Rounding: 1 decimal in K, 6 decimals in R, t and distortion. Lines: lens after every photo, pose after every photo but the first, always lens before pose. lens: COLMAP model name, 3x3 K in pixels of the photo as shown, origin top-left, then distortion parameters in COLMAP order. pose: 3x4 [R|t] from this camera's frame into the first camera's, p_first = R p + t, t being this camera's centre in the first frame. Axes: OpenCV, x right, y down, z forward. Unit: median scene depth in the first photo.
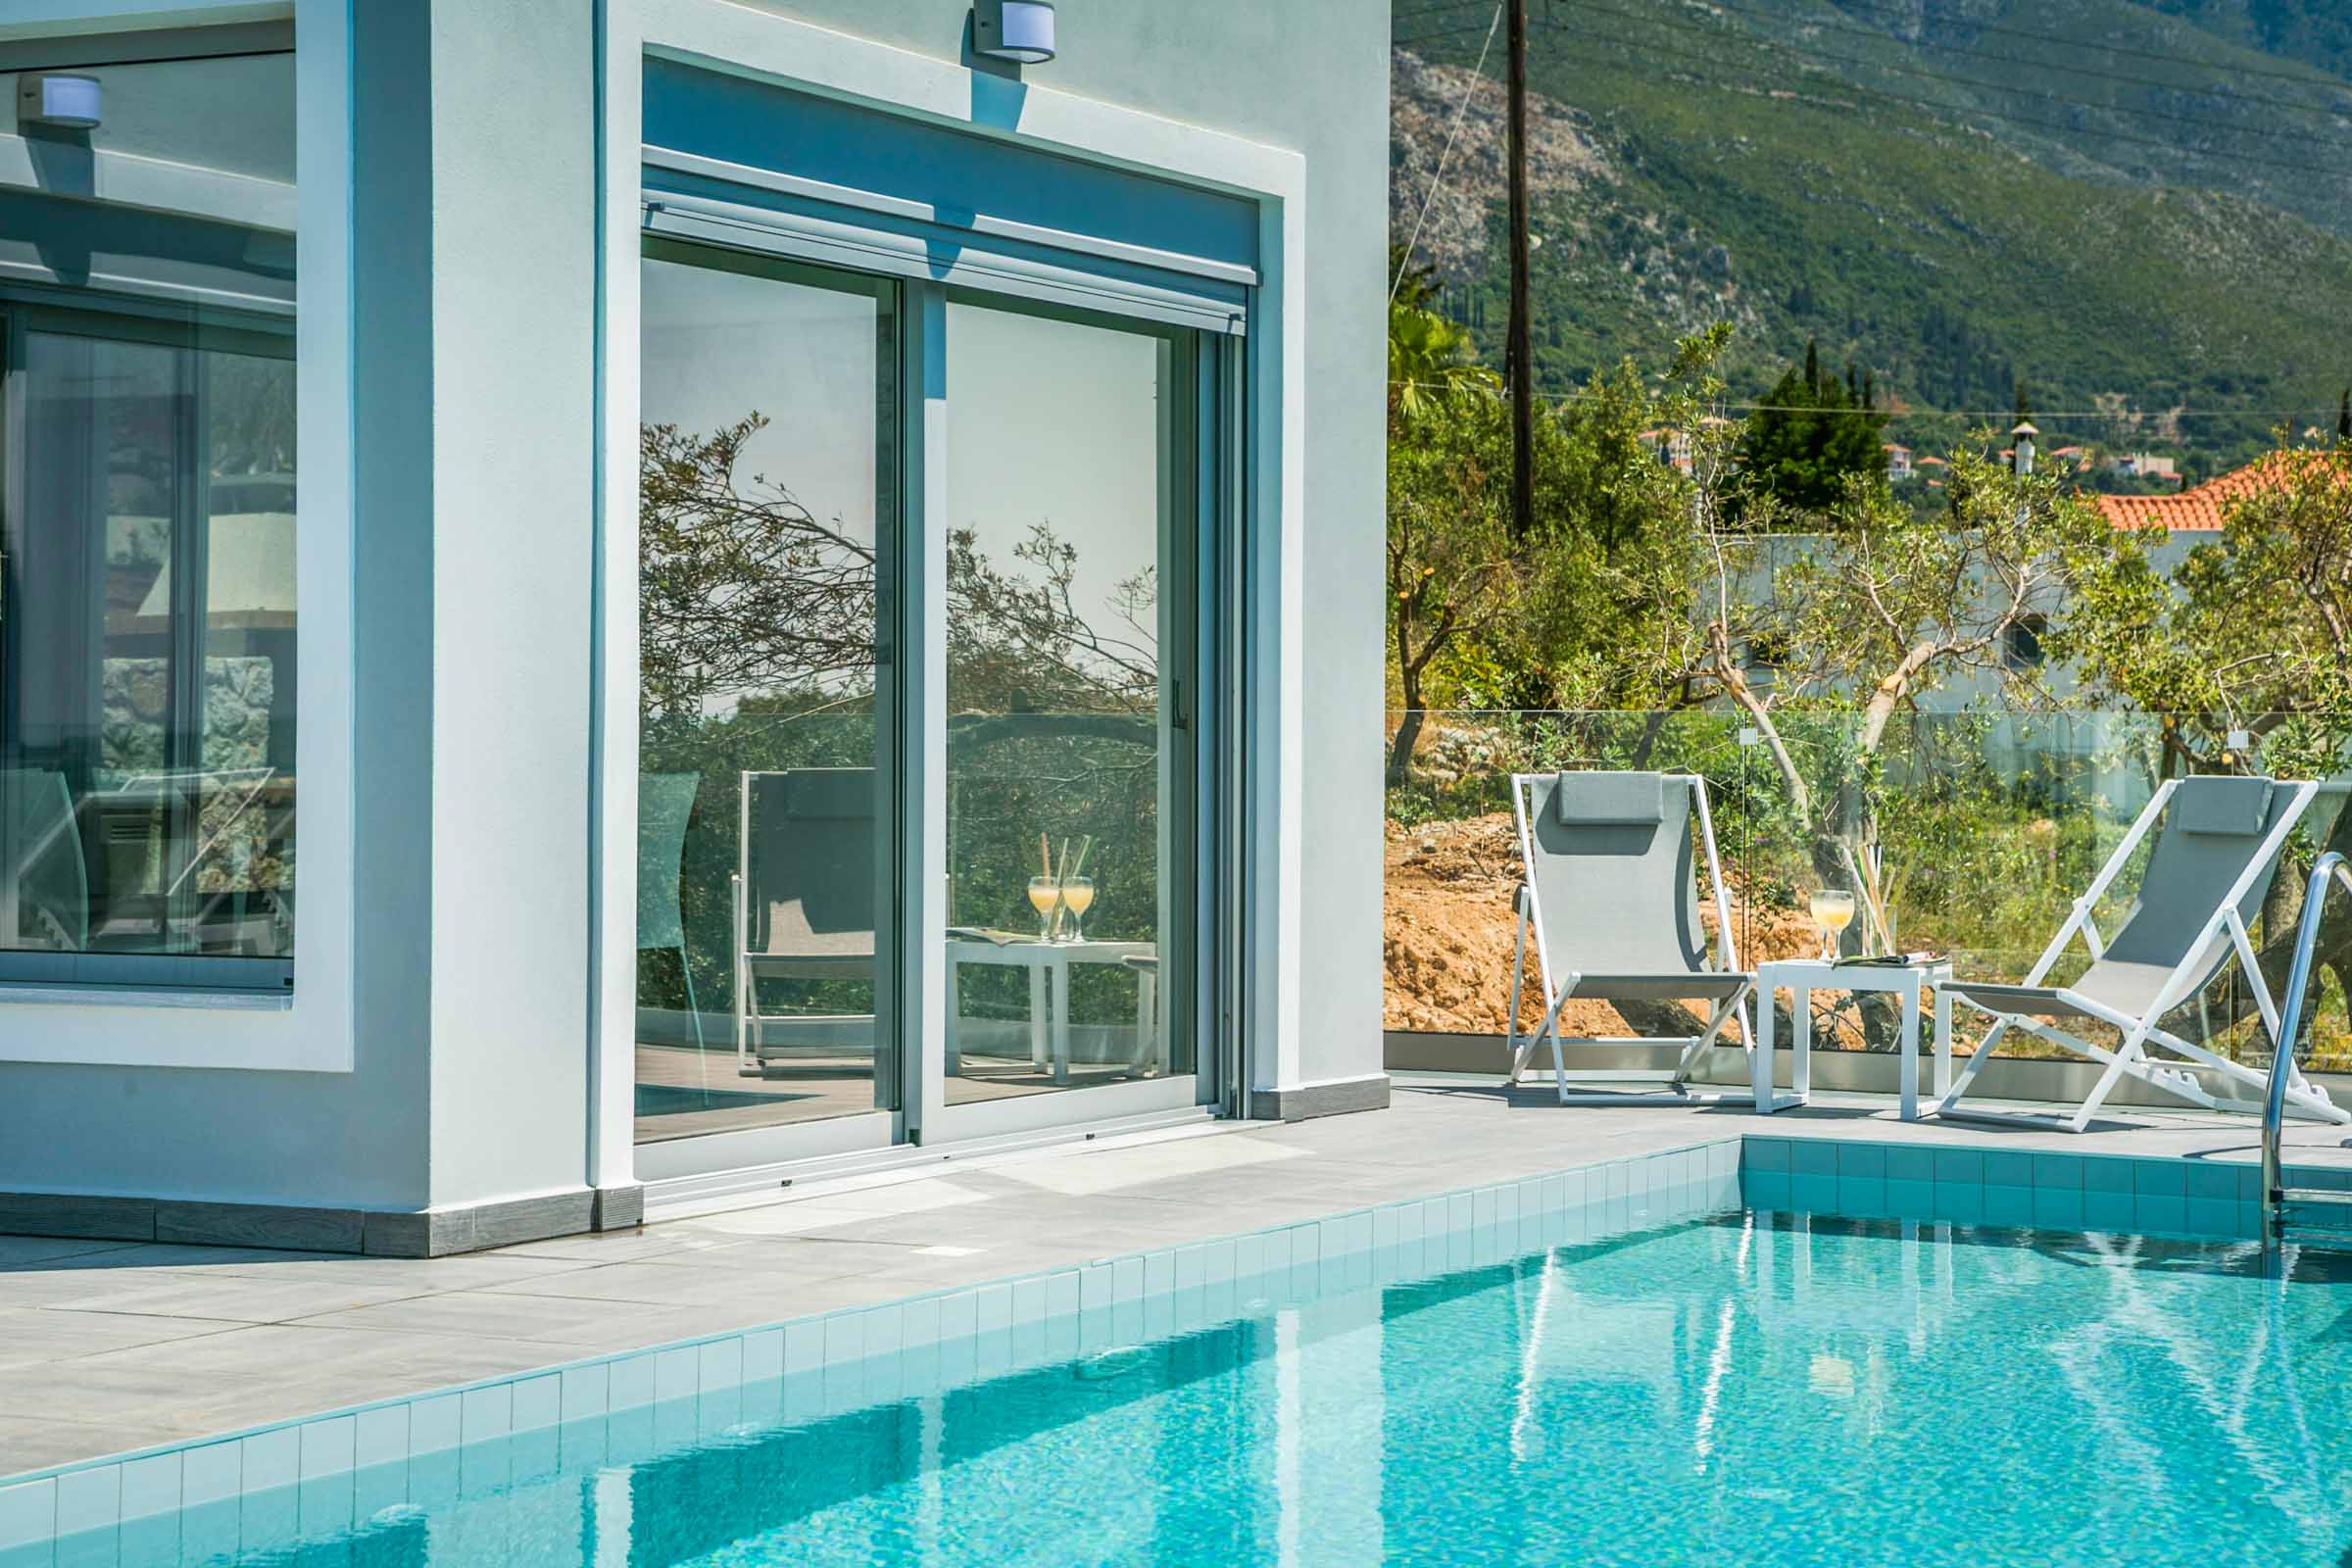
lens RADIAL K [[4533.2, 0, 1176.0], [0, 4533.2, 784.0], [0, 0, 1]] dist [0.291259, -0.037919]
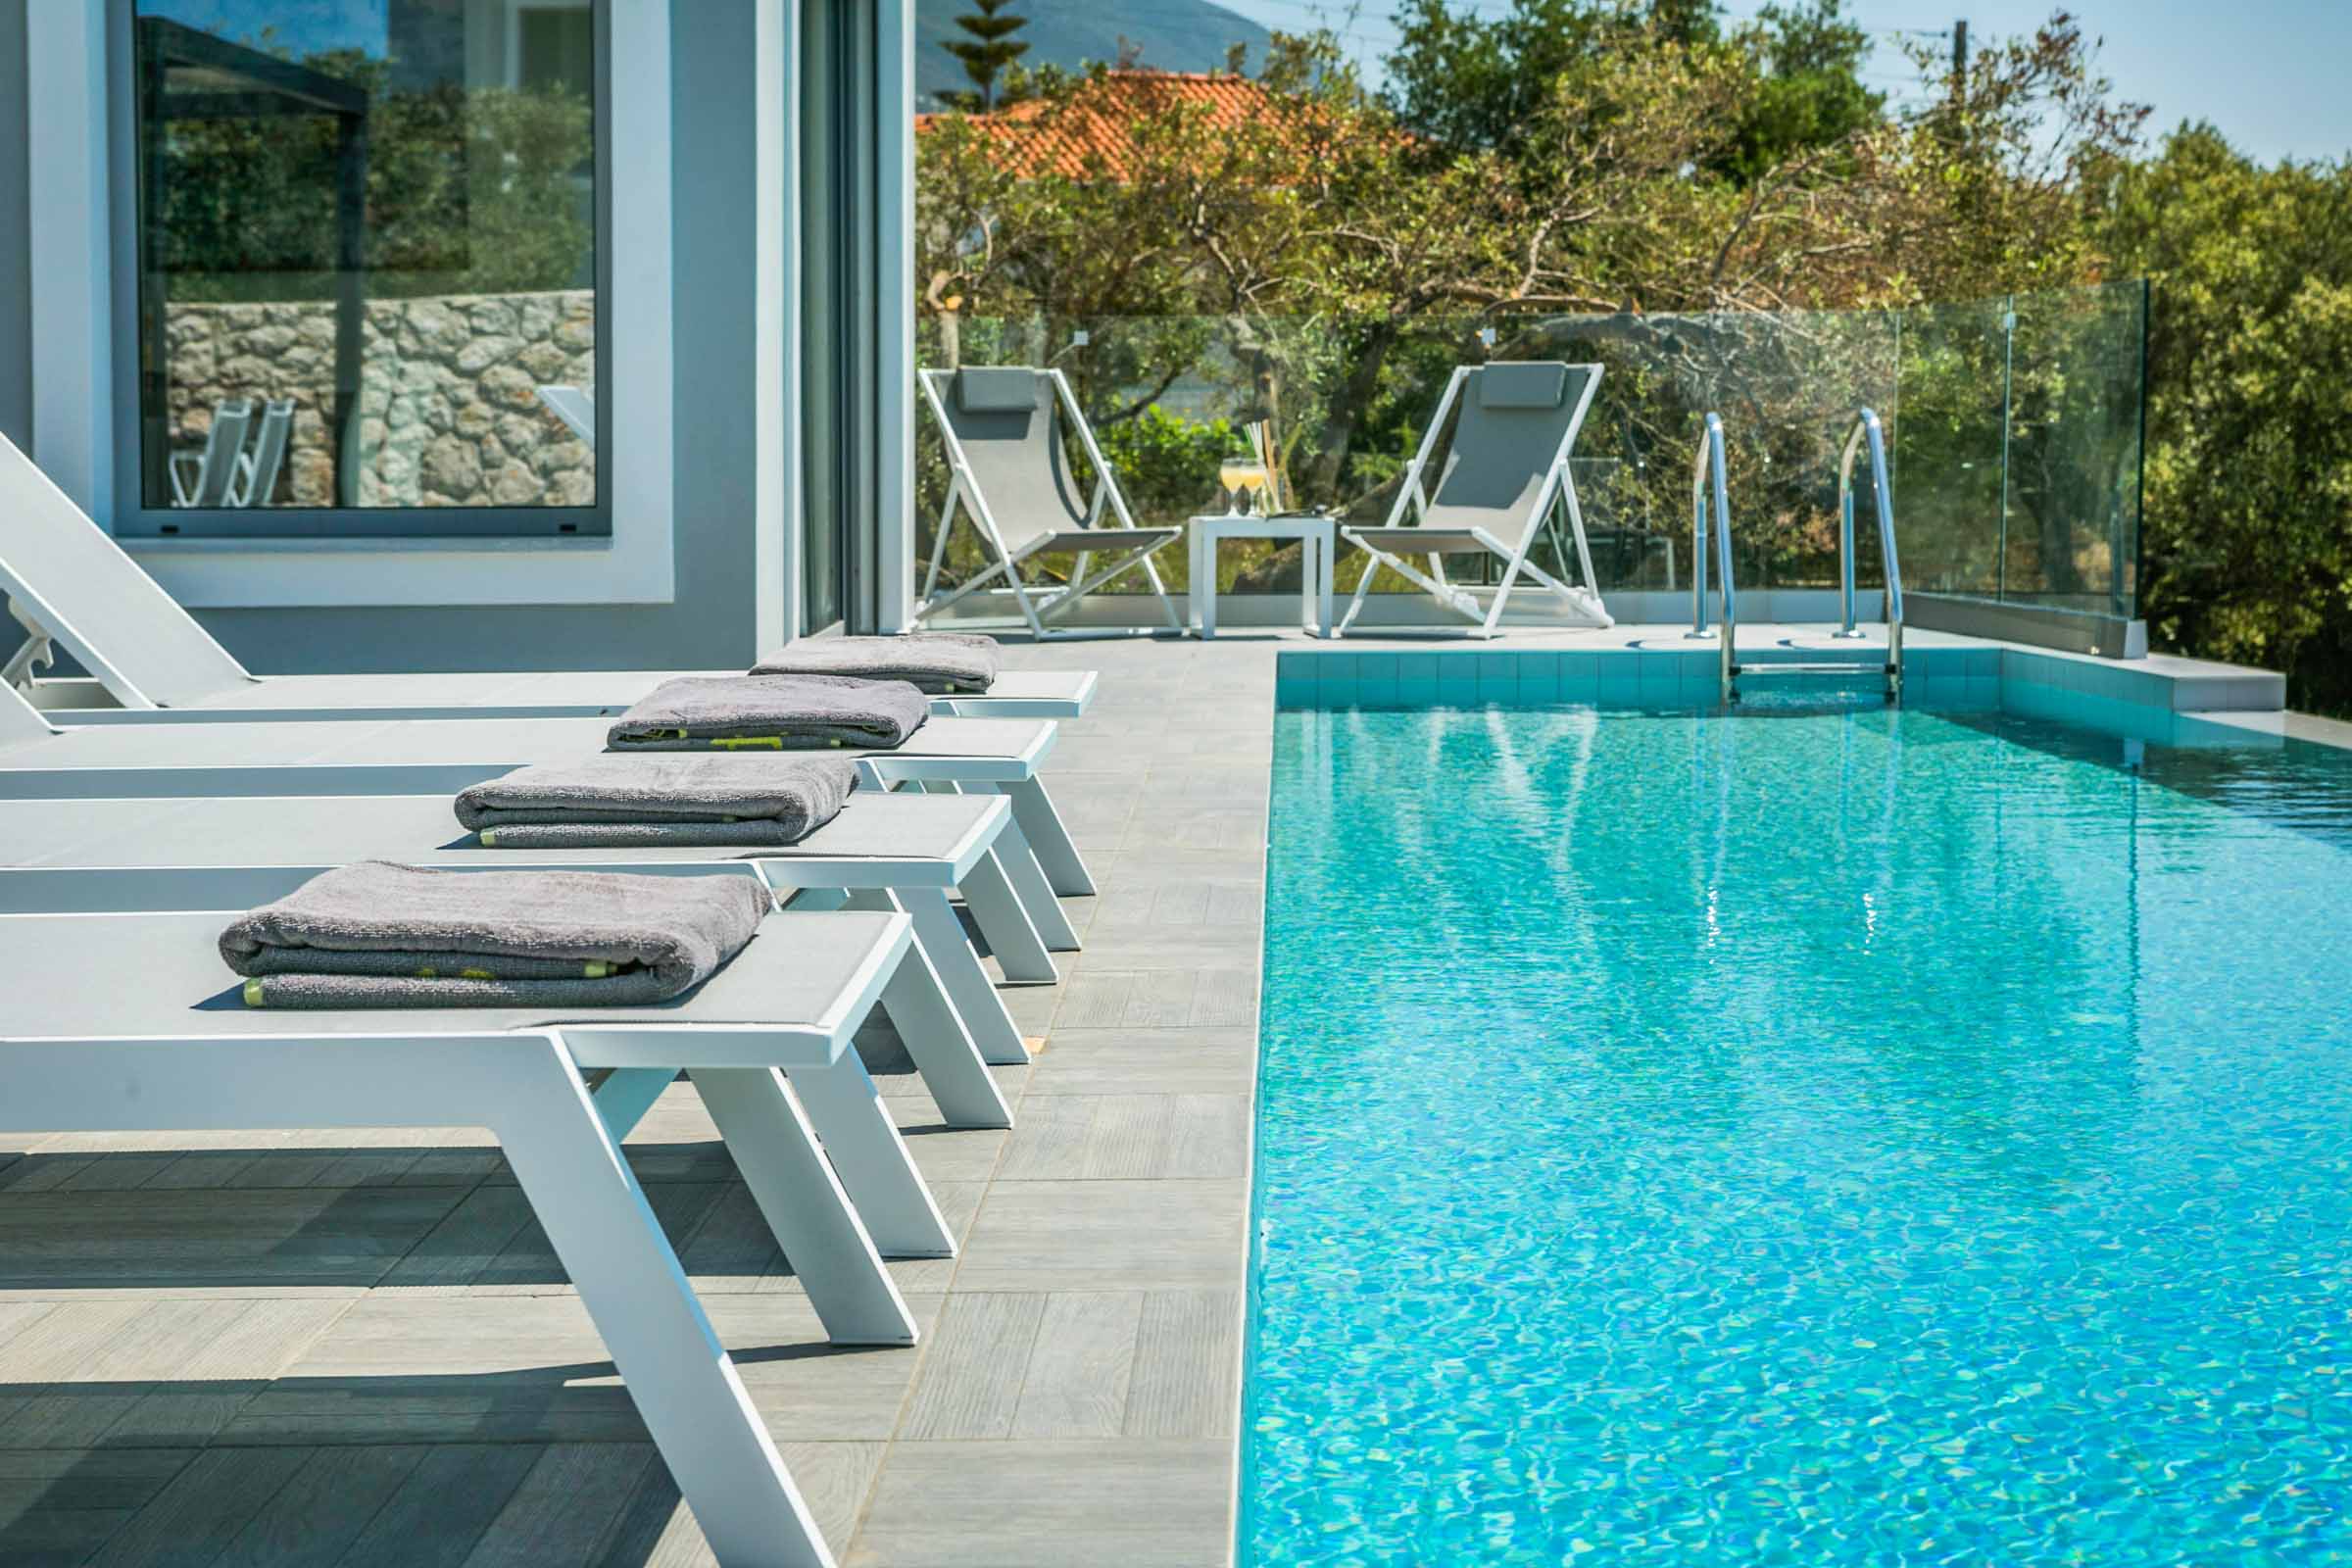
lens RADIAL K [[4125.9, 0, 1176.0], [0, 4125.9, 784.0], [0, 0, 1]] dist [0.016060, 0.007414]
pose [[0.879567, -0.051390, 0.472992, -0.423778], [0.012234, 0.996264, 0.085493, 0.015855], [-0.475618, -0.069410, 0.876909, 0.023989]]
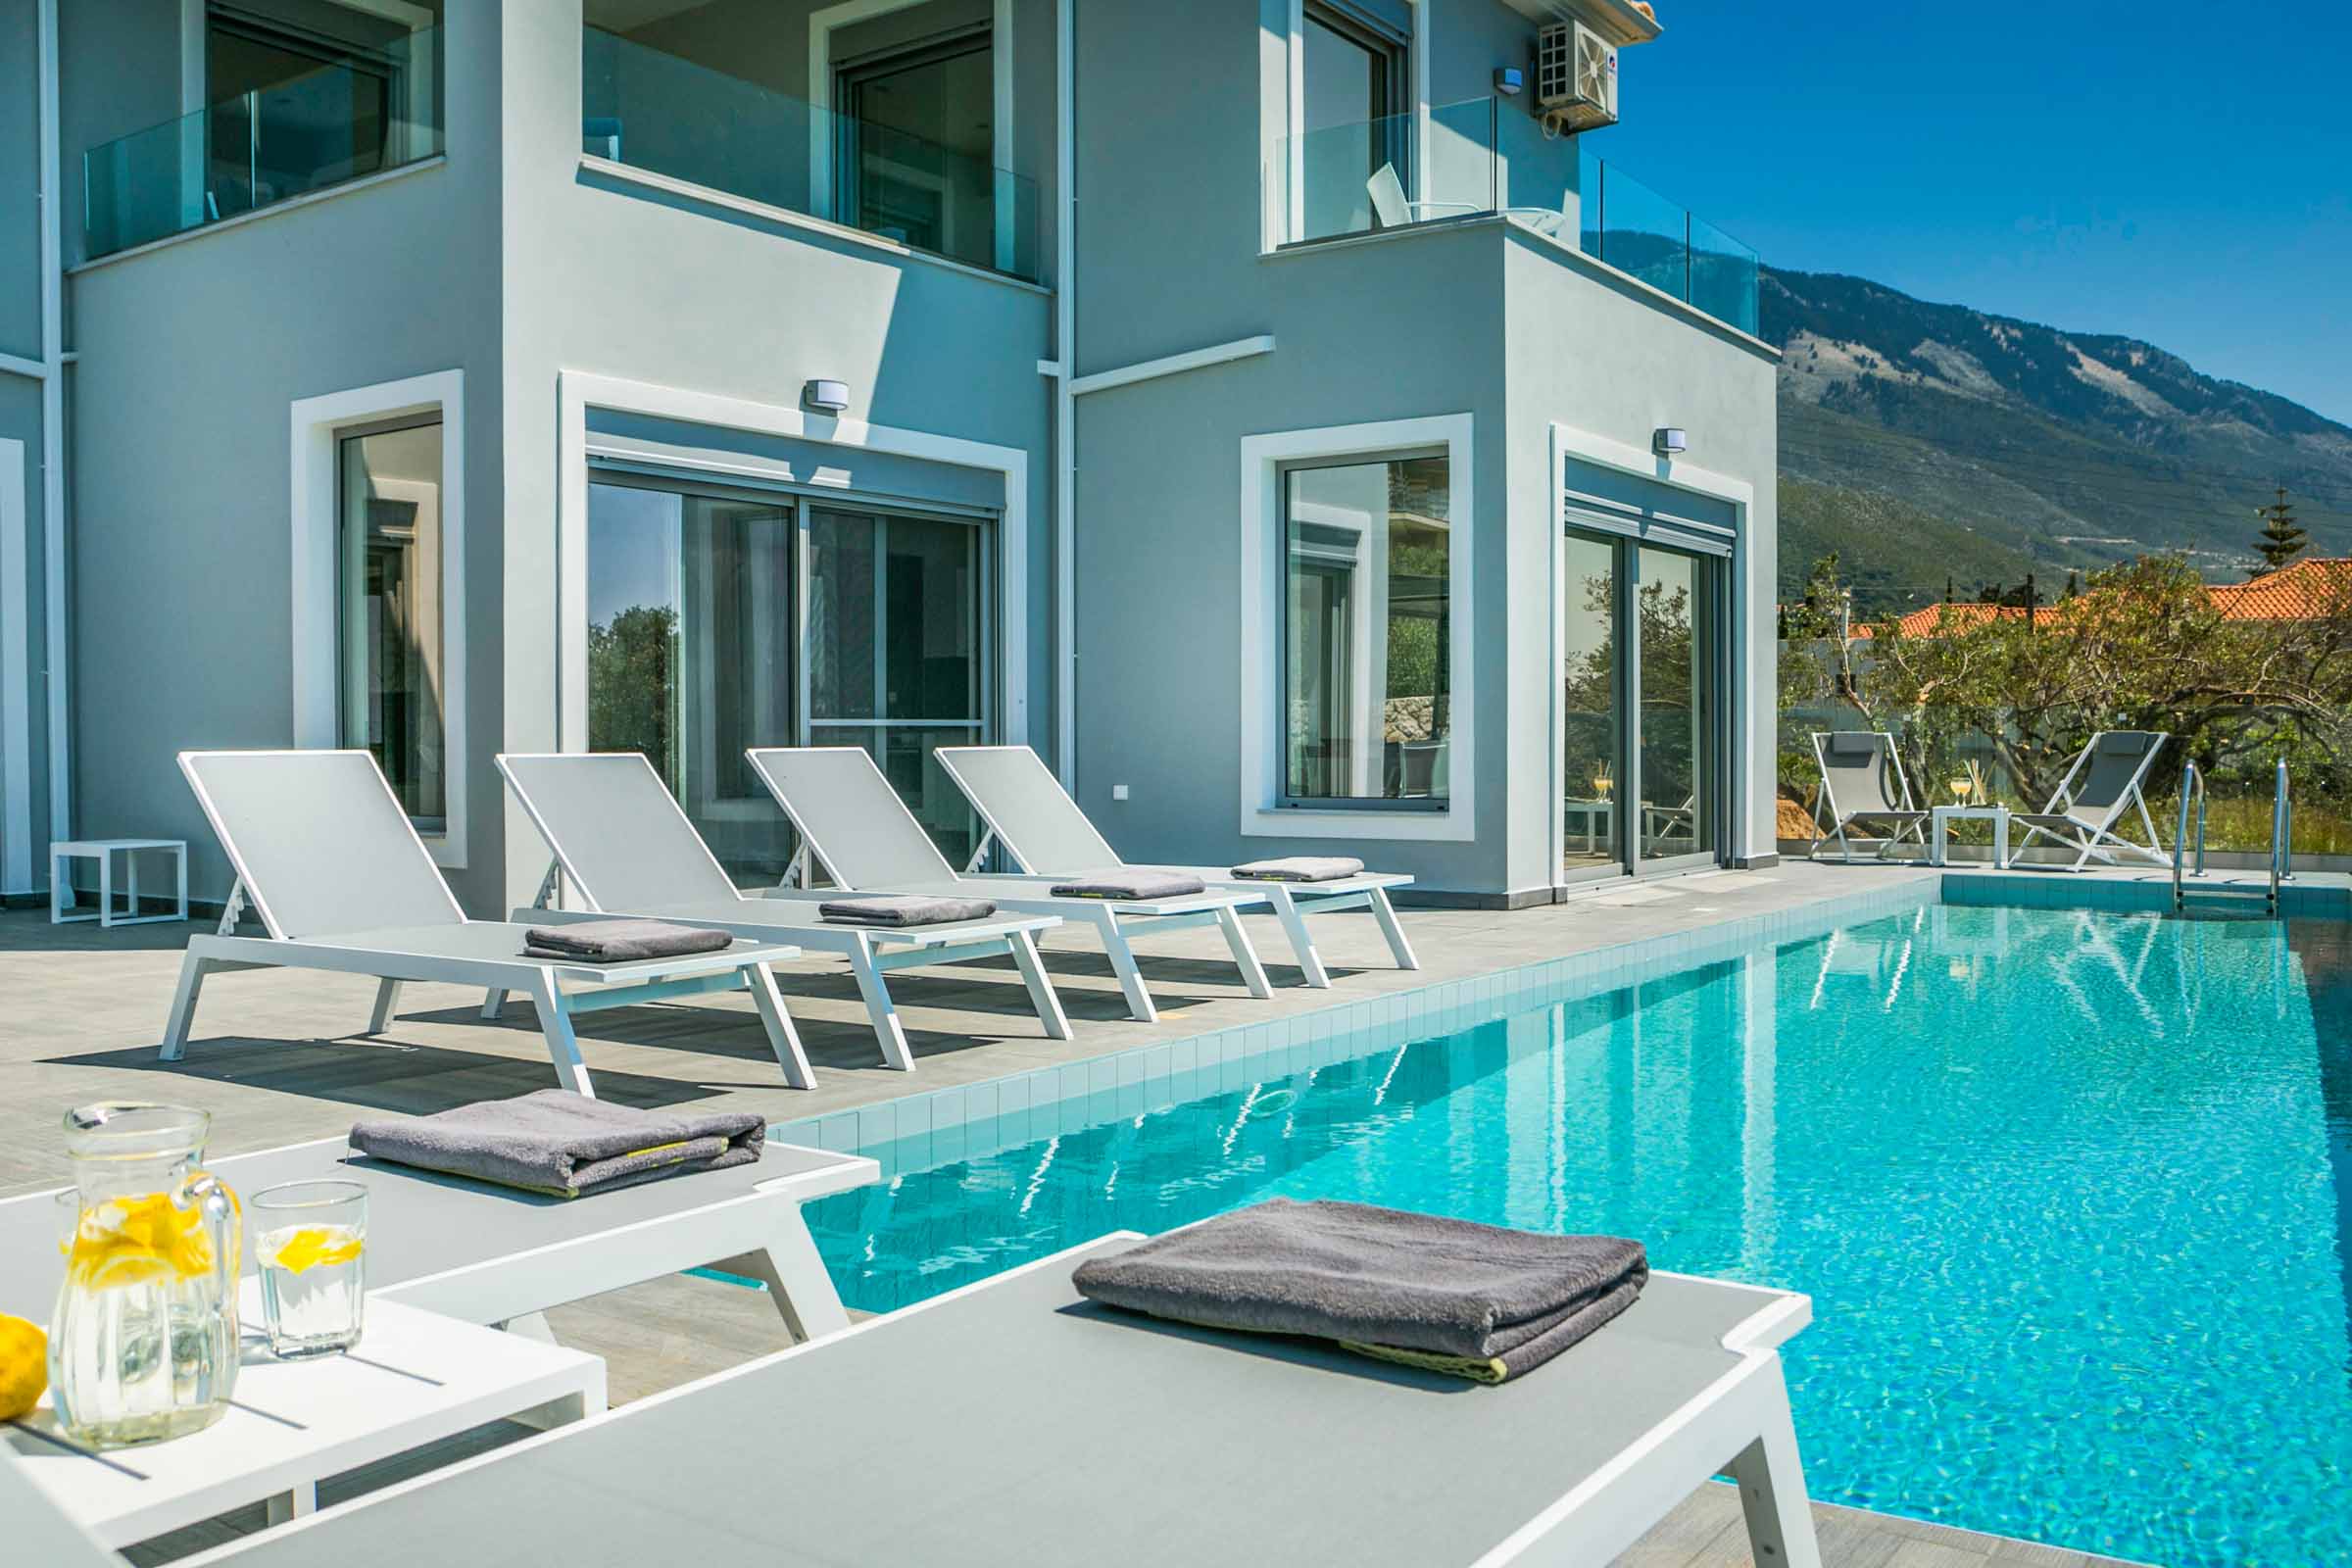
lens RADIAL K [[1983.8, 0, 1176.0], [0, 1983.8, 784.0], [0, 0, 1]] dist [-0.002072, -0.000327]
pose [[0.994298, -0.003999, -0.106564, -0.173244], [0.005496, 0.999890, 0.013762, 0.009854], [0.106497, -0.014270, 0.994211, -0.123738]]
